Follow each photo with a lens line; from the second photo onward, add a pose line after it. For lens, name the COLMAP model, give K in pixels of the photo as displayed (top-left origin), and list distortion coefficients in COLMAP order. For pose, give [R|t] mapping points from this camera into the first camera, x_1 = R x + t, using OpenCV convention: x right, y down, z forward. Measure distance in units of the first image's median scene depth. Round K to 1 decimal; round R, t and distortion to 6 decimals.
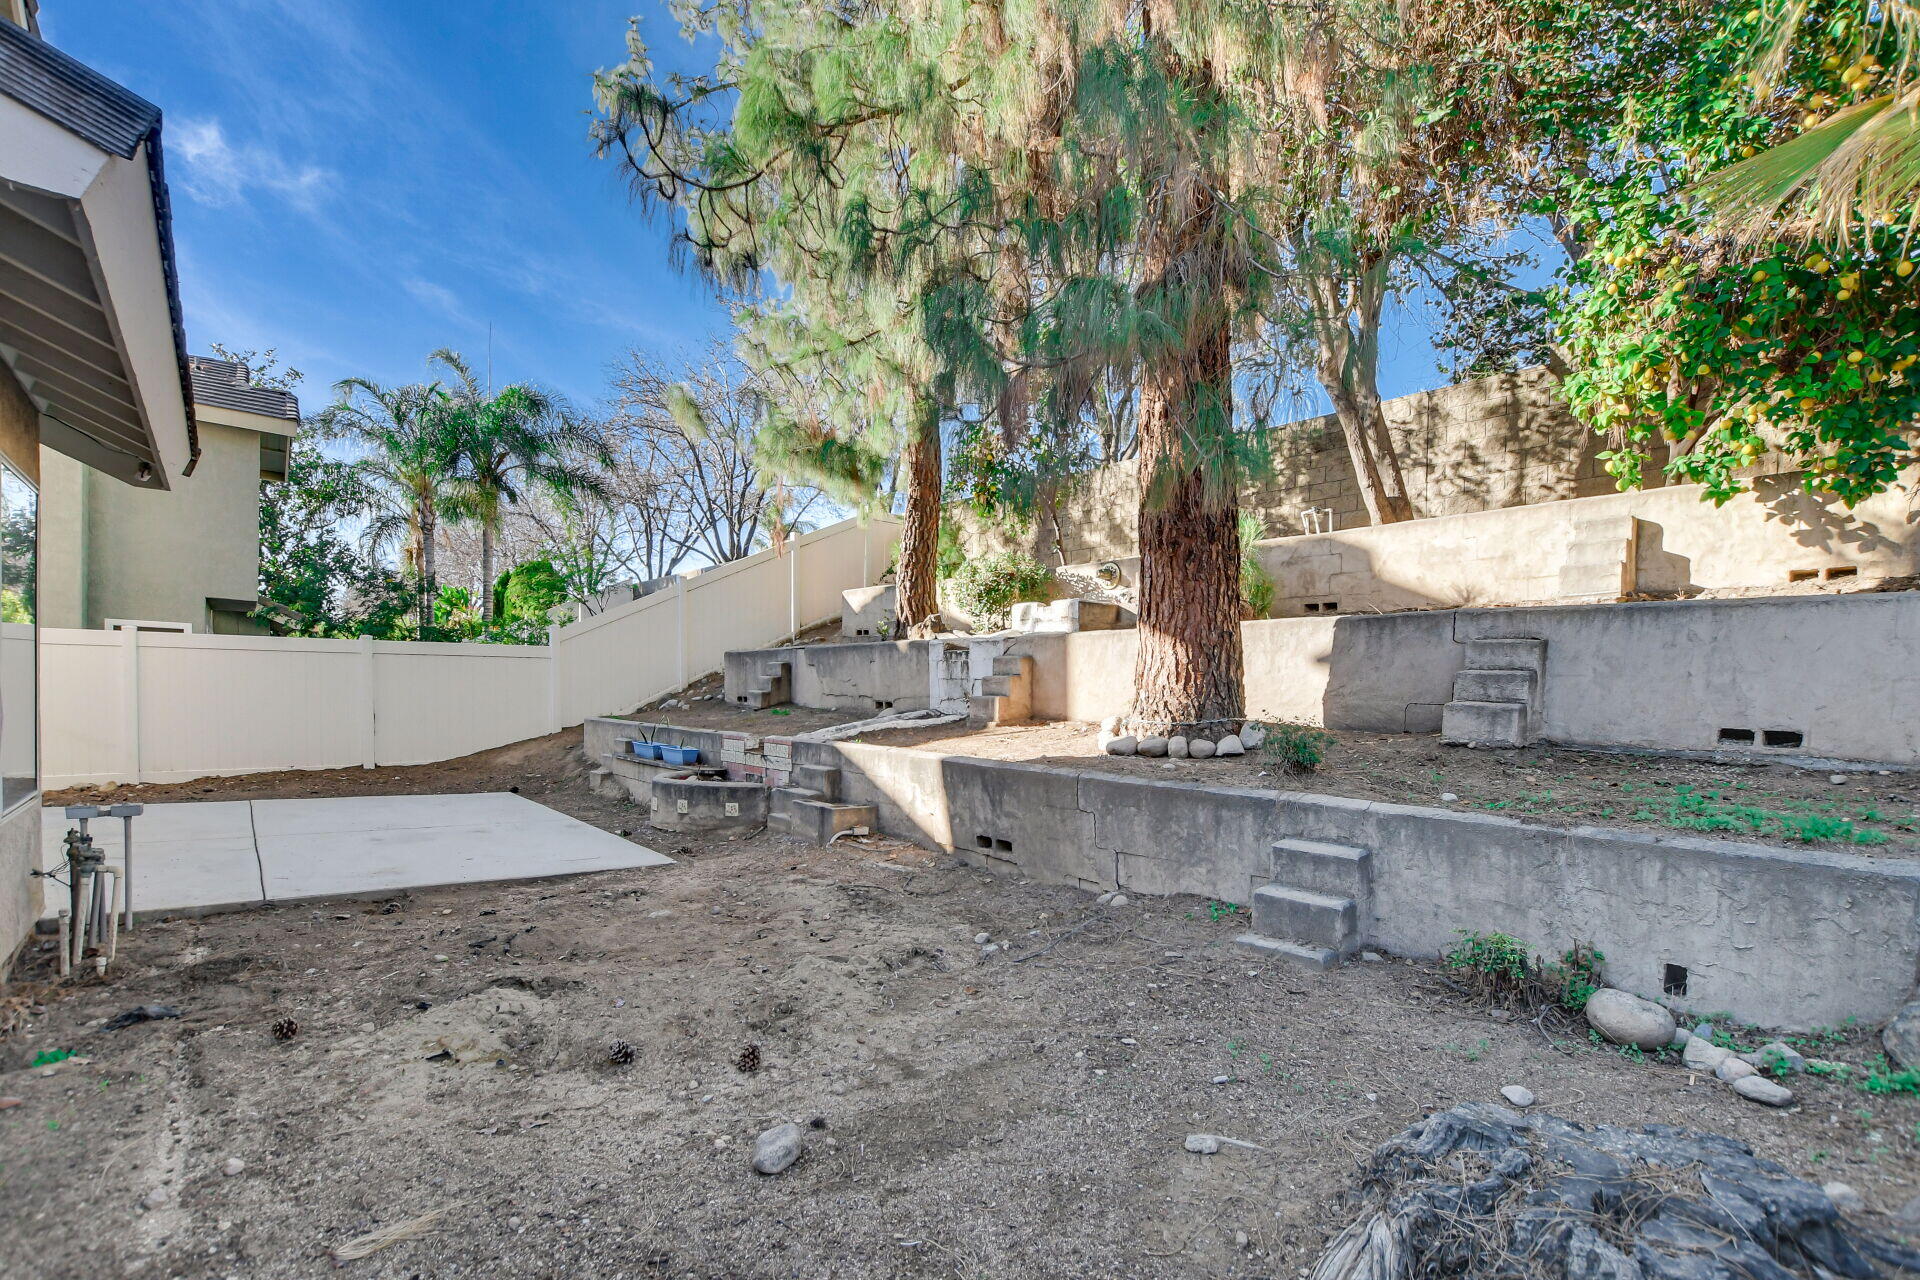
lens RADIAL K [[885.1, 0, 957.1], [0, 885.1, 711.4], [0, 0, 1]] dist [-0.025295, 0.000287]
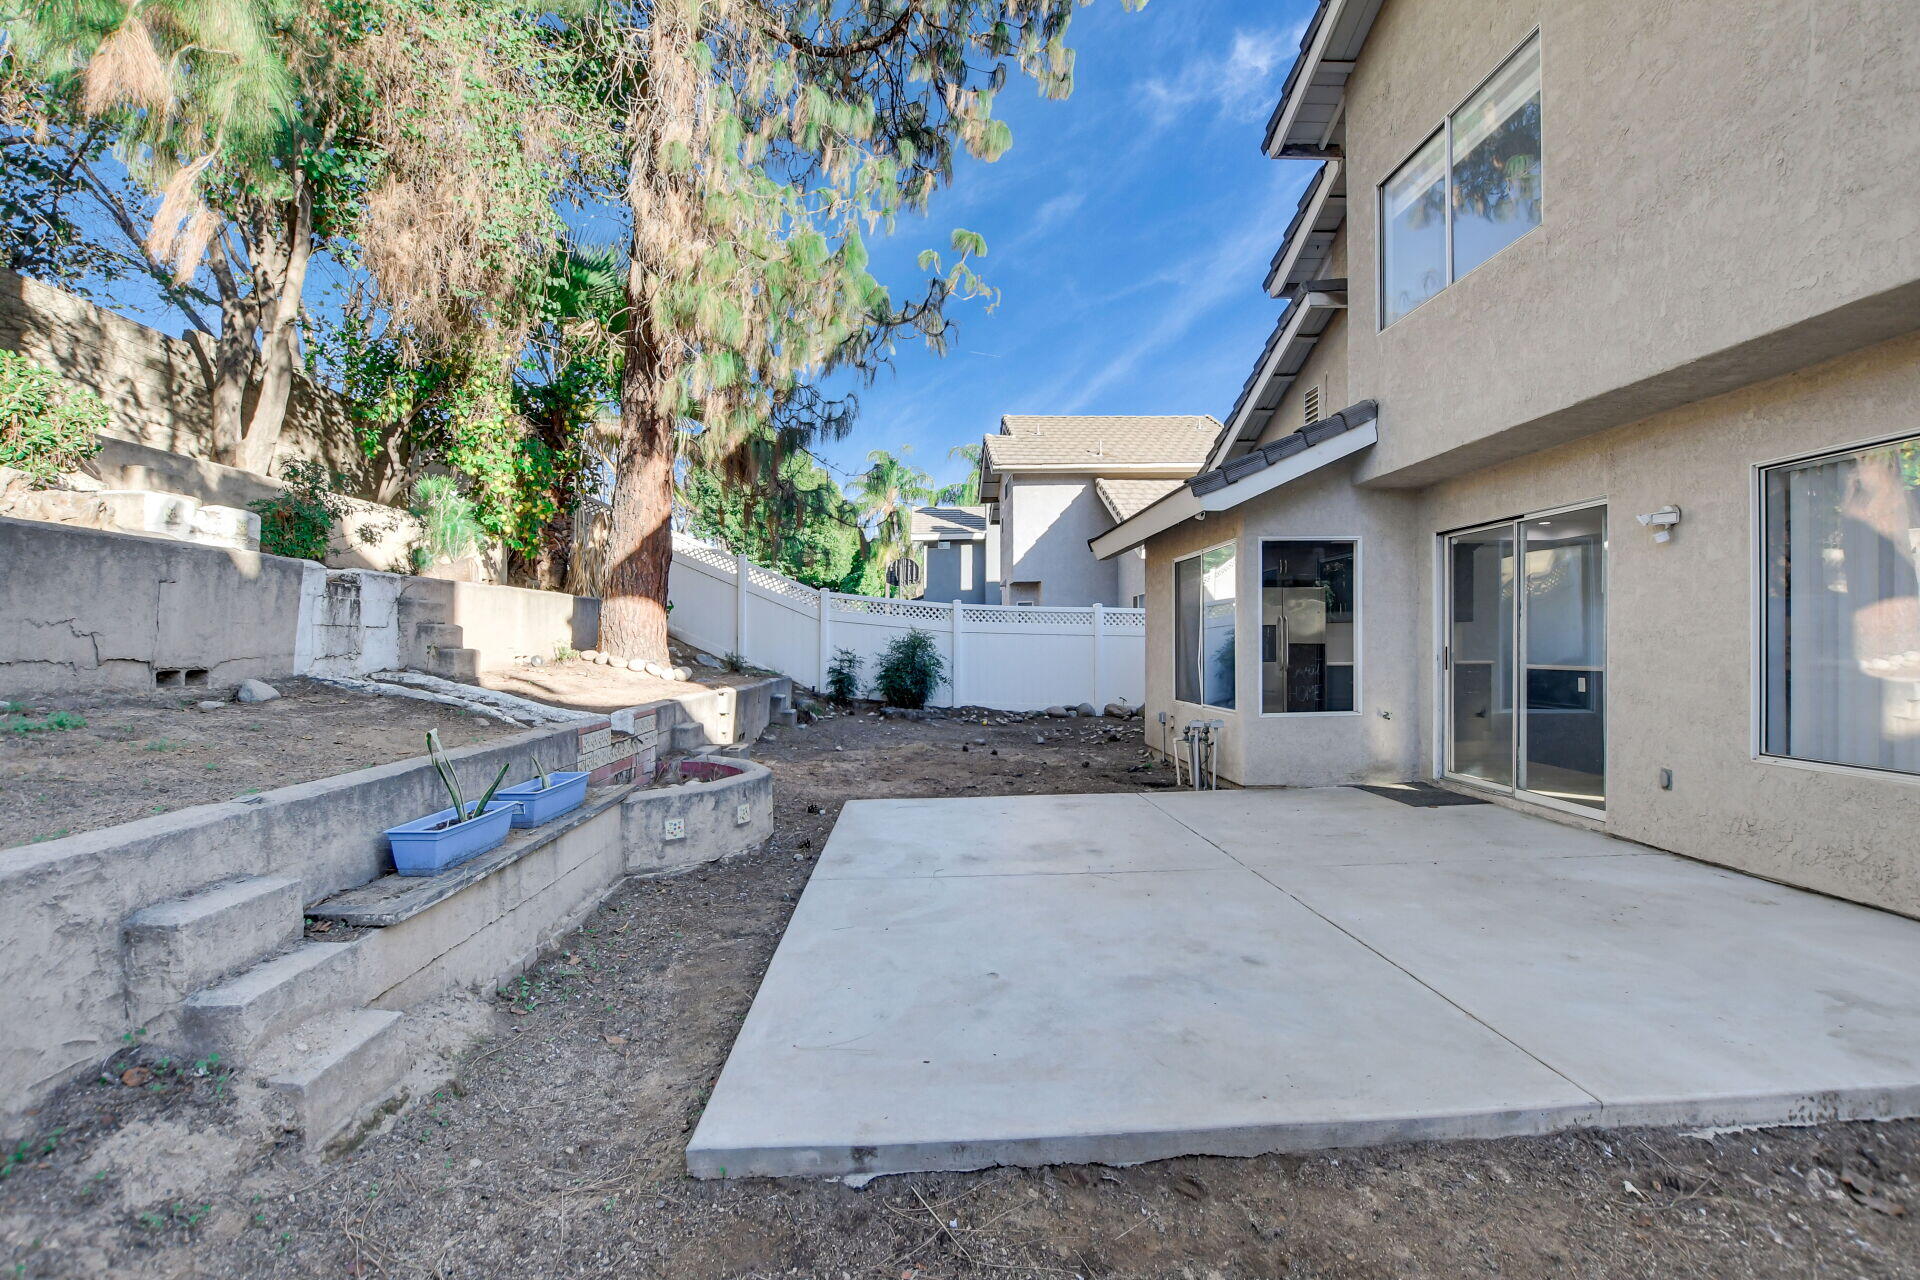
lens RADIAL K [[846.1, 0, 951.6], [0, 846.1, 648.2], [0, 0, 1]] dist [-0.027929, 0.001010]
pose [[-0.789534, -0.021597, 0.613327, -0.751686], [-0.000766, 0.999415, 0.034206, -0.042214], [-0.613707, 0.026537, -0.789088, 1.226802]]
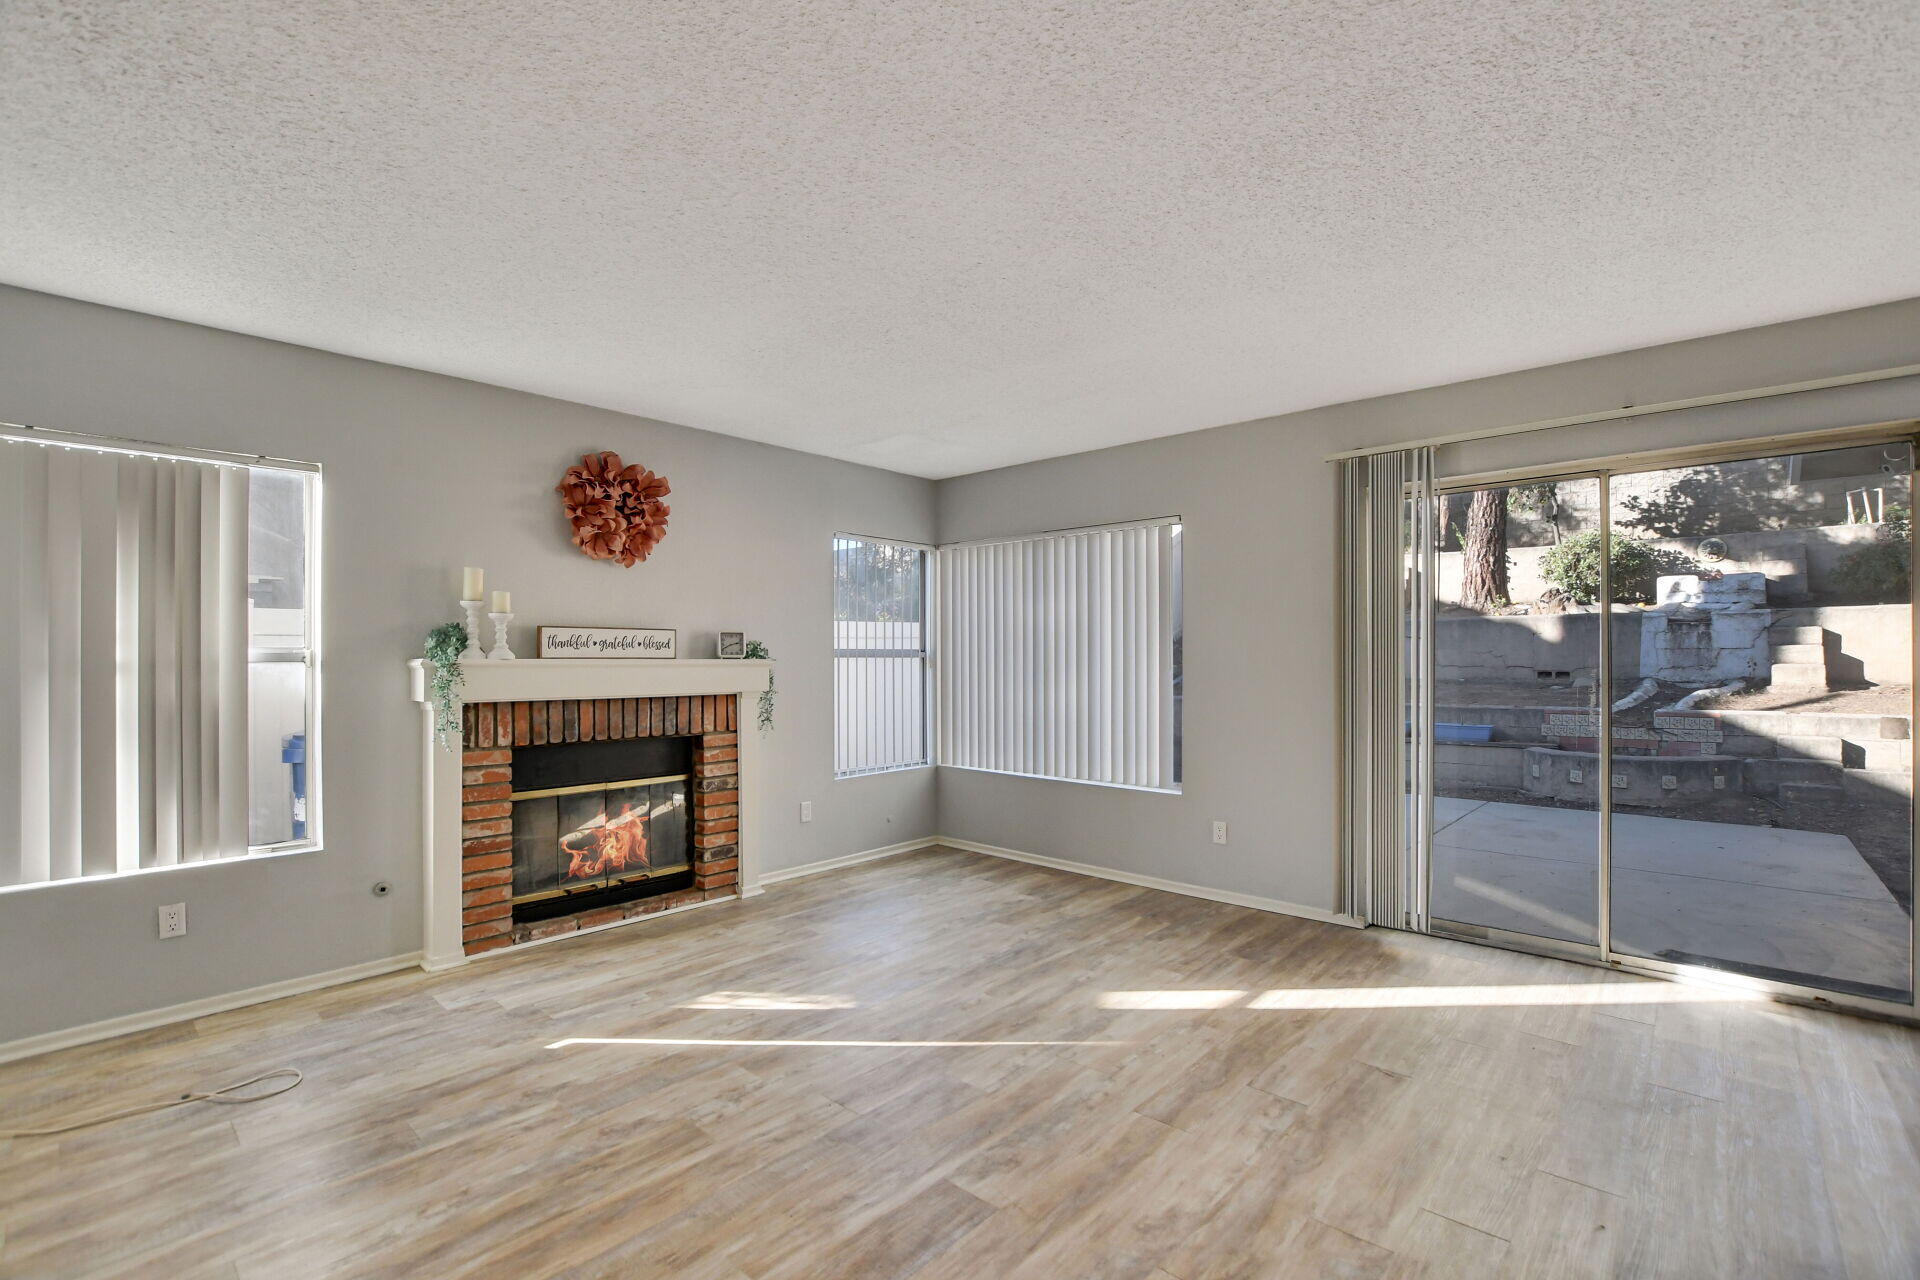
lens RADIAL K [[856.4, 0, 955.7], [0, 856.4, 652.9], [0, 0, 1]] dist [-0.041333, 0.009197]
pose [[0.990975, -0.030242, 0.130591, -1.028086], [0.032760, 0.999316, -0.017177, -0.043864], [-0.129982, 0.021301, 0.991287, 0.113340]]
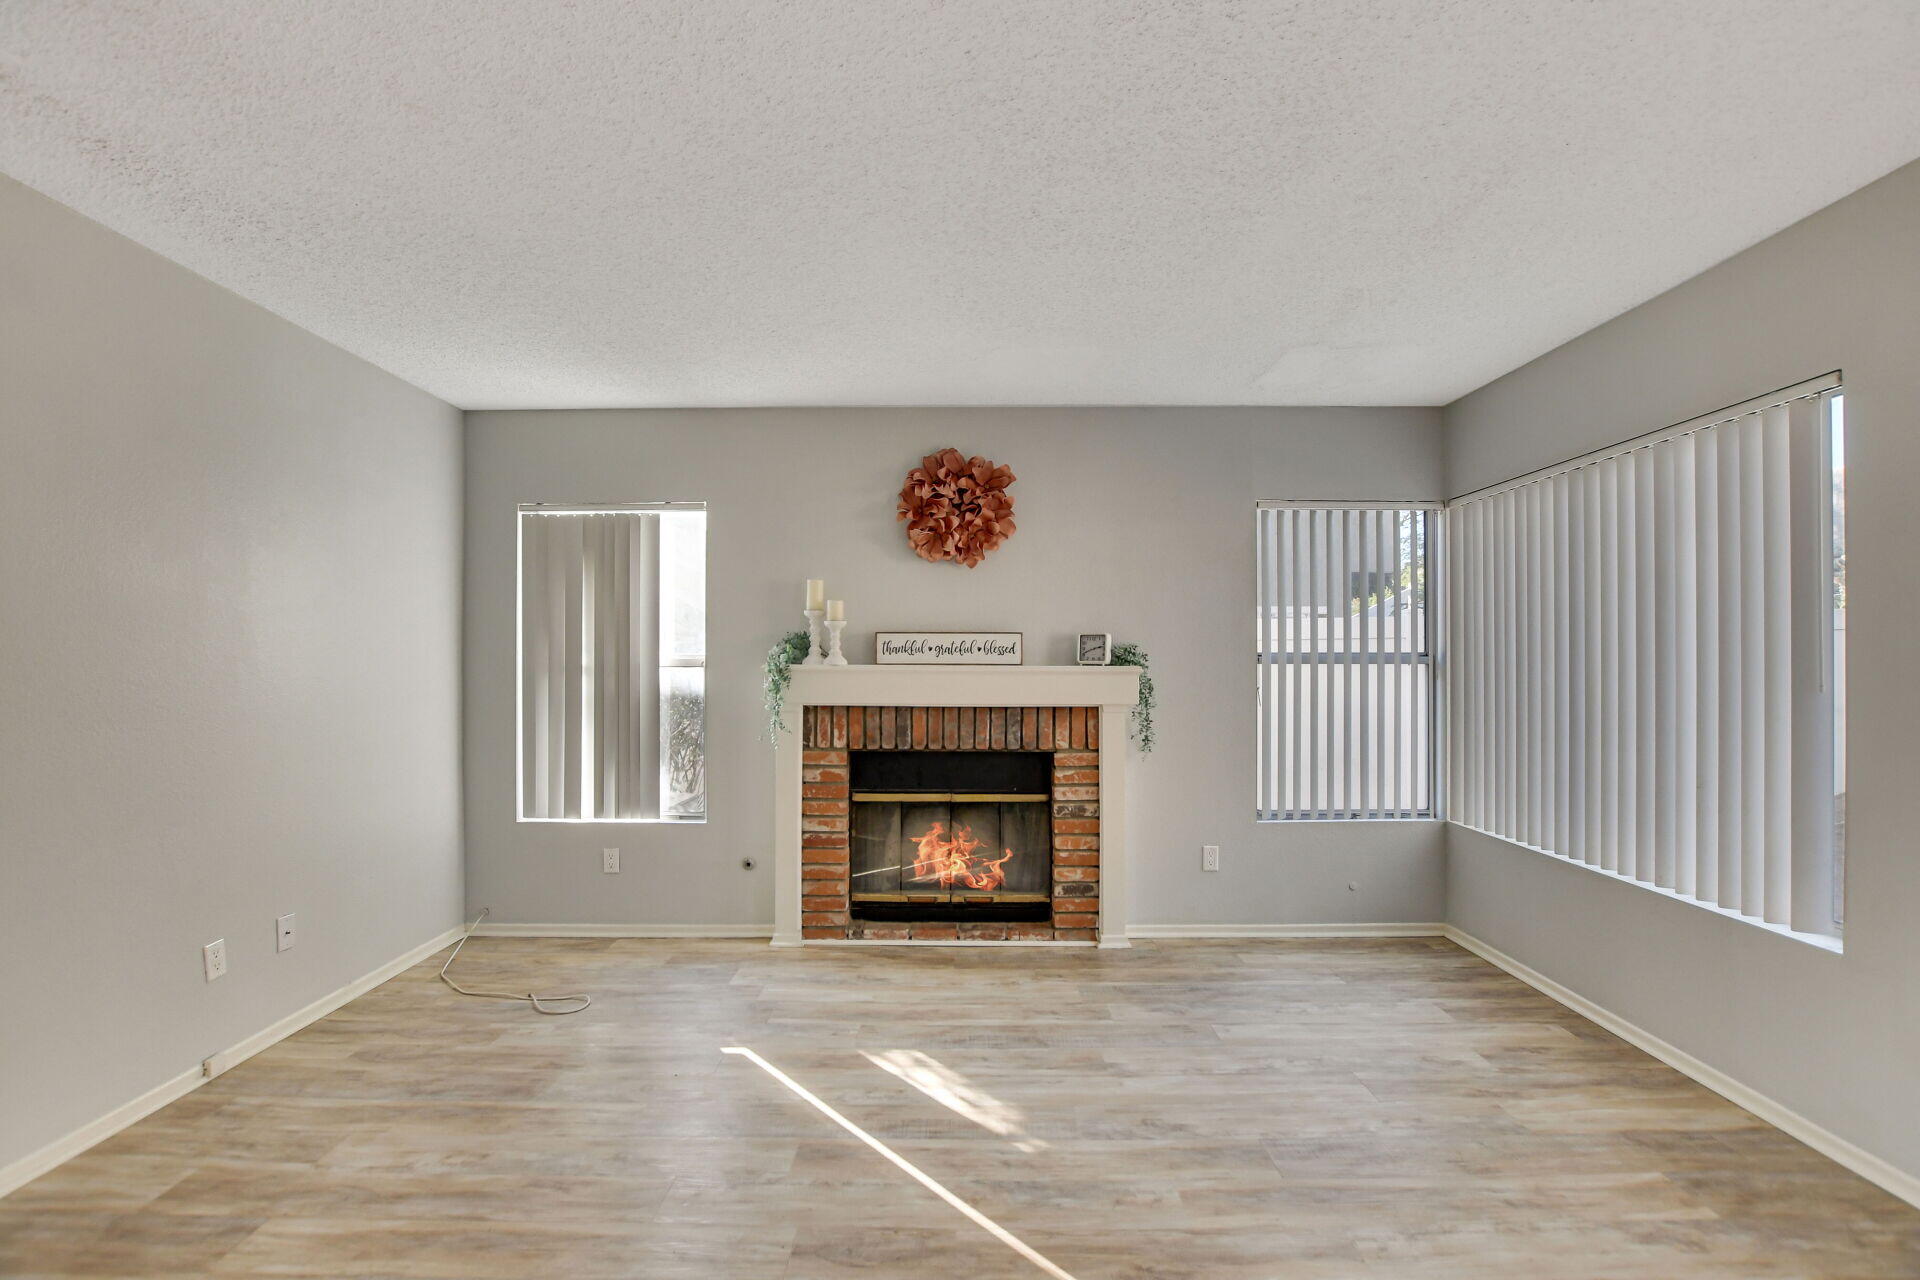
lens RADIAL K [[854.8, 0, 946.9], [0, 854.8, 660.0], [0, 0, 1]] dist [-0.038972, 0.008678]
pose [[0.756308, -0.028503, -0.653594, -0.875010], [0.010571, 0.999452, -0.031353, -0.043441], [0.654130, 0.016804, 0.756196, 0.249605]]
